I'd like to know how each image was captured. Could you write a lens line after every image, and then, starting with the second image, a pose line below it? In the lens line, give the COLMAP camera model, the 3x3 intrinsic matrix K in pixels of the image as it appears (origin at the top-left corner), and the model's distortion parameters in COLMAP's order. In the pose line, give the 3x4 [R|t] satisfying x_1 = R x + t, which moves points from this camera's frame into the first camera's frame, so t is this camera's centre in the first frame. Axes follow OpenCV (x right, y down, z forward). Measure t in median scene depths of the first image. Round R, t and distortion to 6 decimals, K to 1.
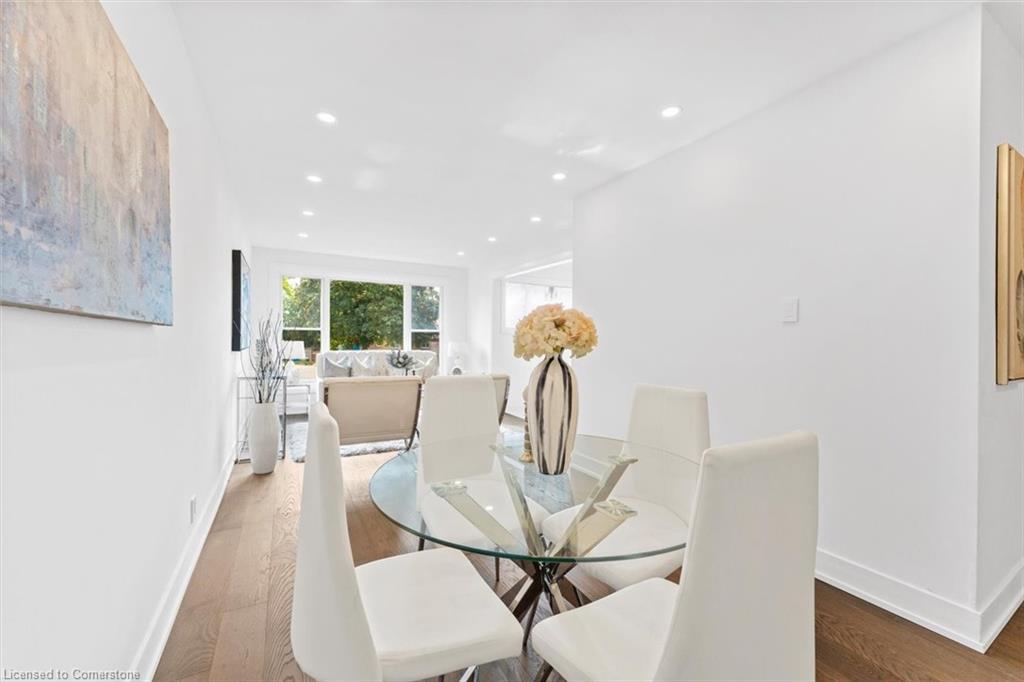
lens RADIAL K [[412.6, 0, 510.8], [0, 412.6, 338.8], [0, 0, 1]] dist [-0.000176, -0.000092]
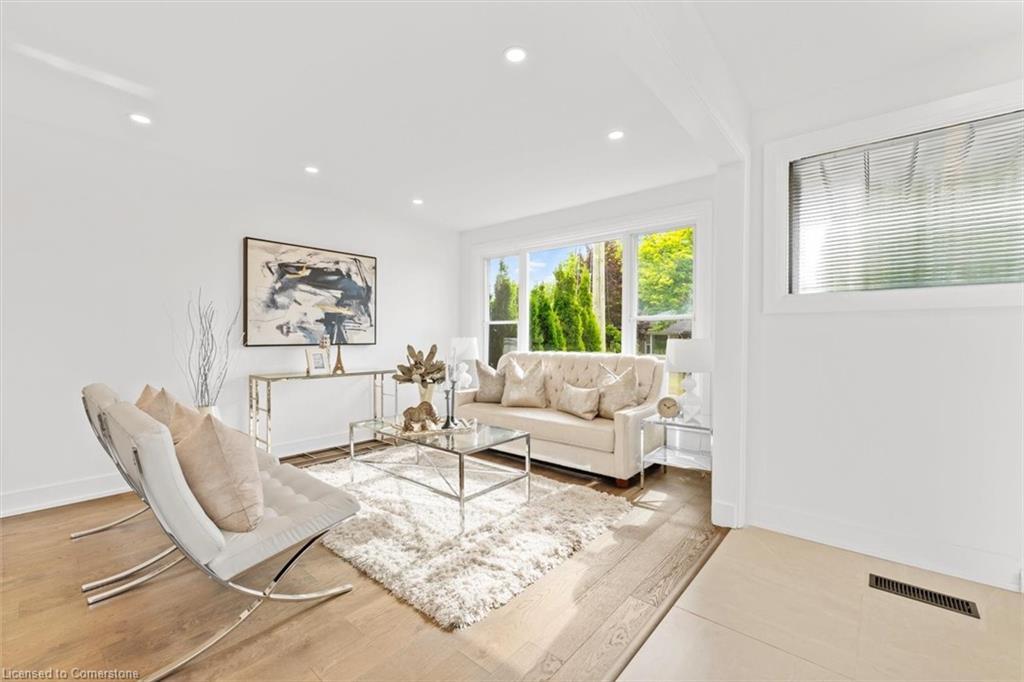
lens RADIAL K [[424.4, 0, 510.6], [0, 424.4, 344.3], [0, 0, 1]] dist [-0.000500, 0.000081]
pose [[0.348292, 0.011474, -0.937316, 0.261033], [0.000836, 0.999921, 0.012552, 0.007849], [0.937386, -0.005156, 0.348255, 0.713422]]
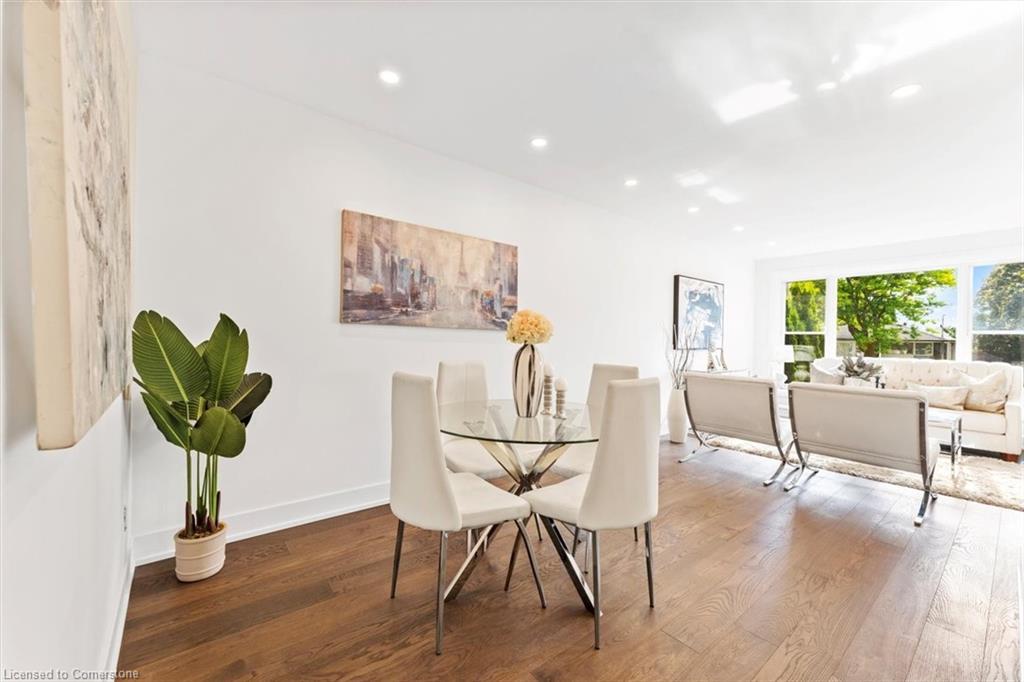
lens RADIAL K [[412.6, 0, 510.8], [0, 412.6, 338.8], [0, 0, 1]] dist [-0.000176, -0.000092]
pose [[0.173809, -0.005291, -0.984765, 0.338354], [-0.013533, 0.999878, -0.007760, 0.006845], [0.984686, 0.014675, 0.173716, 0.132678]]
